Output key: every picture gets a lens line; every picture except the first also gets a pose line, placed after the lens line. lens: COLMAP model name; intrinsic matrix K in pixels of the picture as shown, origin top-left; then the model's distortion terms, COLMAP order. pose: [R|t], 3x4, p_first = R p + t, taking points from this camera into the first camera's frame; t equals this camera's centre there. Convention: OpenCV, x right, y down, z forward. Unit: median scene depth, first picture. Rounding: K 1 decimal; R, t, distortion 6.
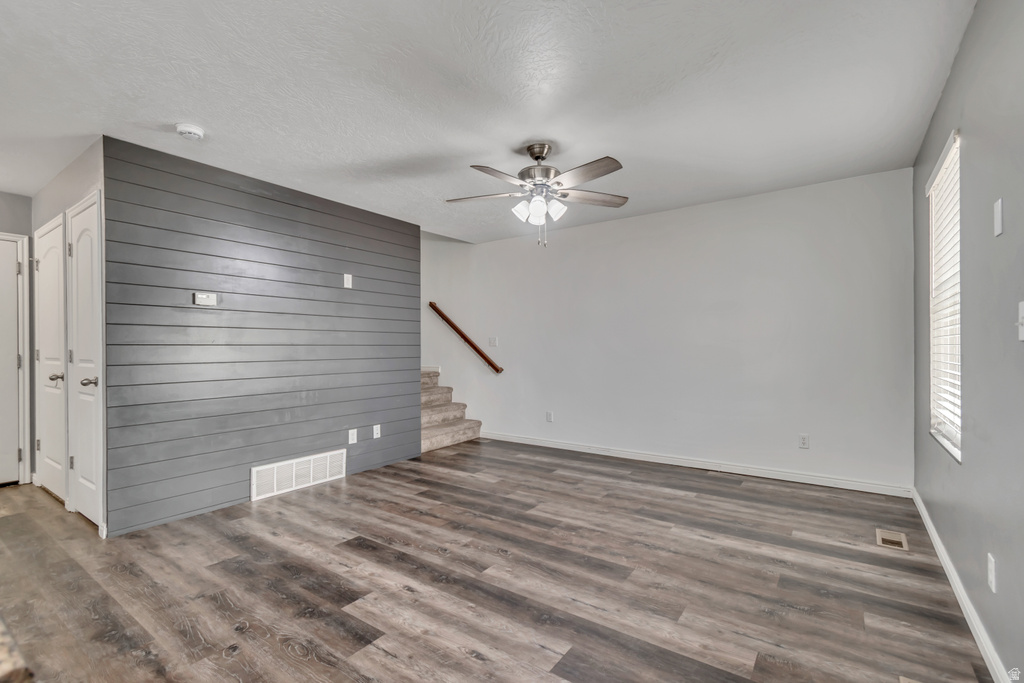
lens RADIAL K [[459.5, 0, 510.3], [0, 459.5, 345.6], [0, 0, 1]] dist [0.004646, -0.000336]
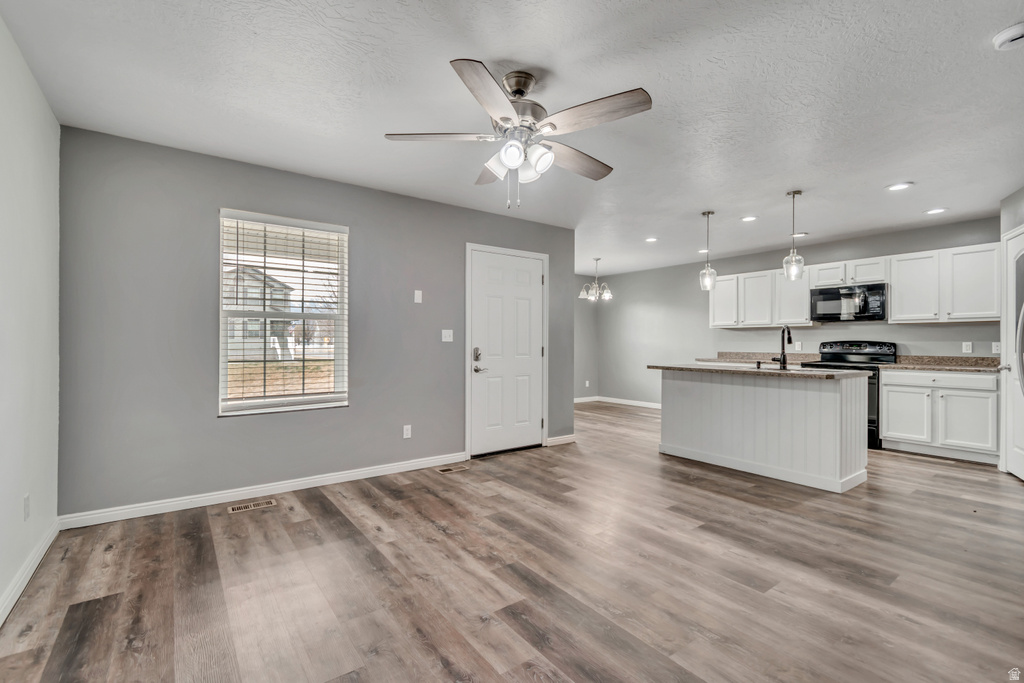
lens RADIAL K [[459.5, 0, 508.4], [0, 459.5, 338.9], [0, 0, 1]] dist [0.004646, -0.000336]
pose [[-0.949697, 0.006641, 0.313101, -0.182908], [0.002208, 0.999892, -0.014512, 0.006957], [-0.313163, -0.013091, -0.949609, 2.005214]]
